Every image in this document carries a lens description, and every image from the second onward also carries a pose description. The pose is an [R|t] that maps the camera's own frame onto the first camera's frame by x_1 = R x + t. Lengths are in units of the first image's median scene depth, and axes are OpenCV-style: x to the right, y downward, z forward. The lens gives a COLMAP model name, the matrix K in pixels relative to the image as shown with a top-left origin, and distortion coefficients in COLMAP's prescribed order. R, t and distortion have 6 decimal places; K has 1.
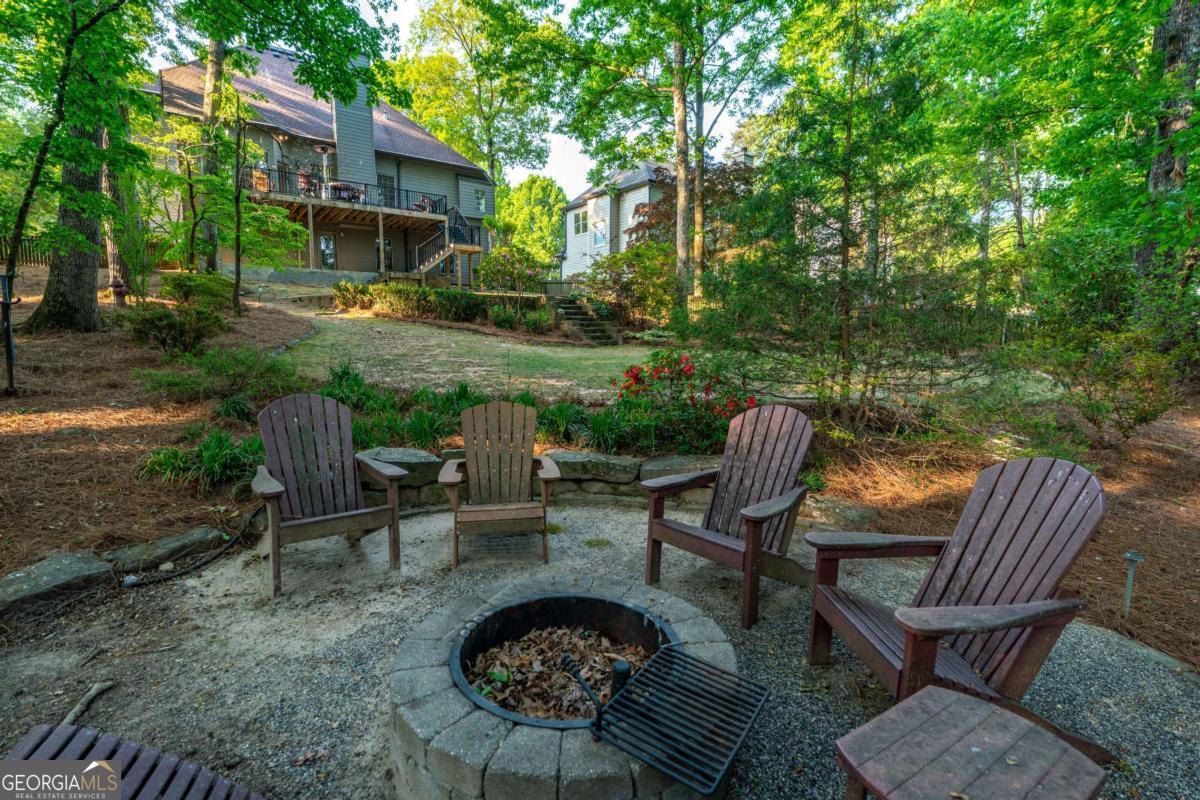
lens RADIAL K [[569.9, 0, 600.0], [0, 569.9, 400.0], [0, 0, 1]] dist [-0.000396, 0.000035]
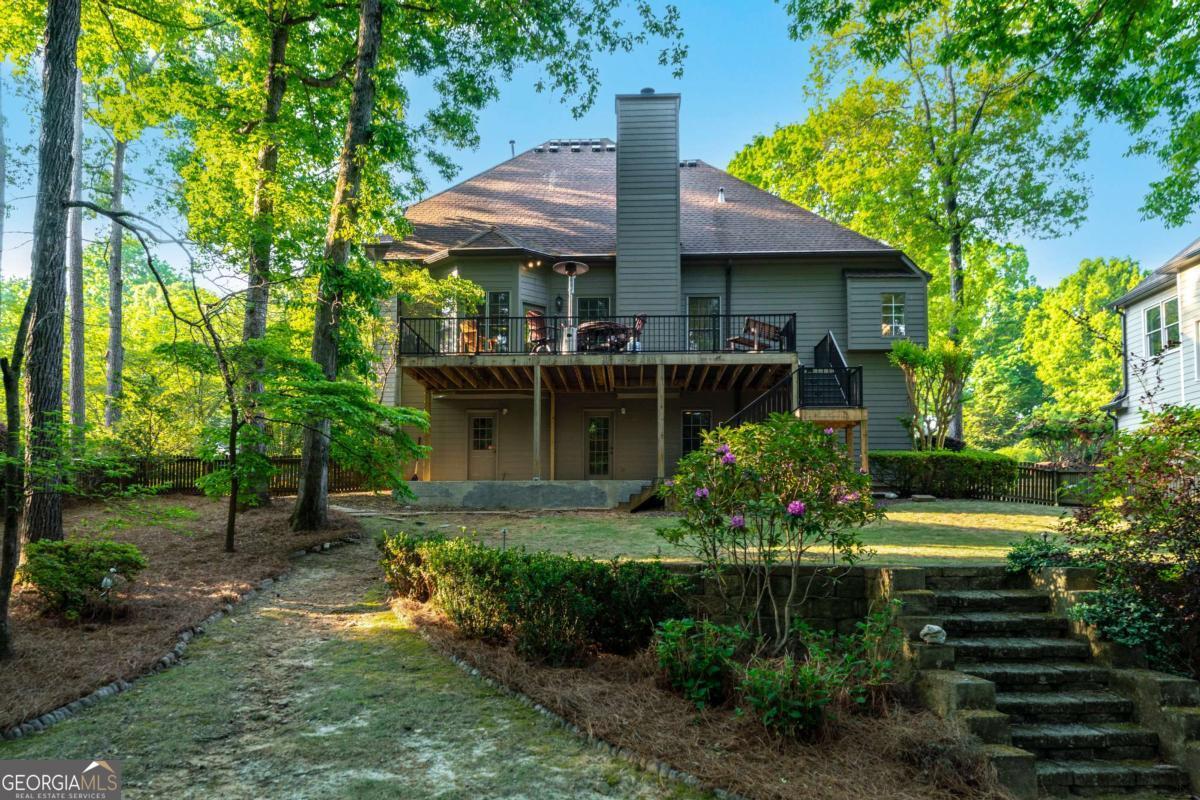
lens RADIAL K [[842.7, 0, 595.6], [0, 842.7, 478.7], [0, 0, 1]] dist [0.001893, 0.000752]
pose [[0.776022, -0.039139, -0.629491, 0.039246], [-0.072051, 0.986037, -0.150129, -0.095998], [0.626577, 0.161859, 0.762366, 0.352070]]
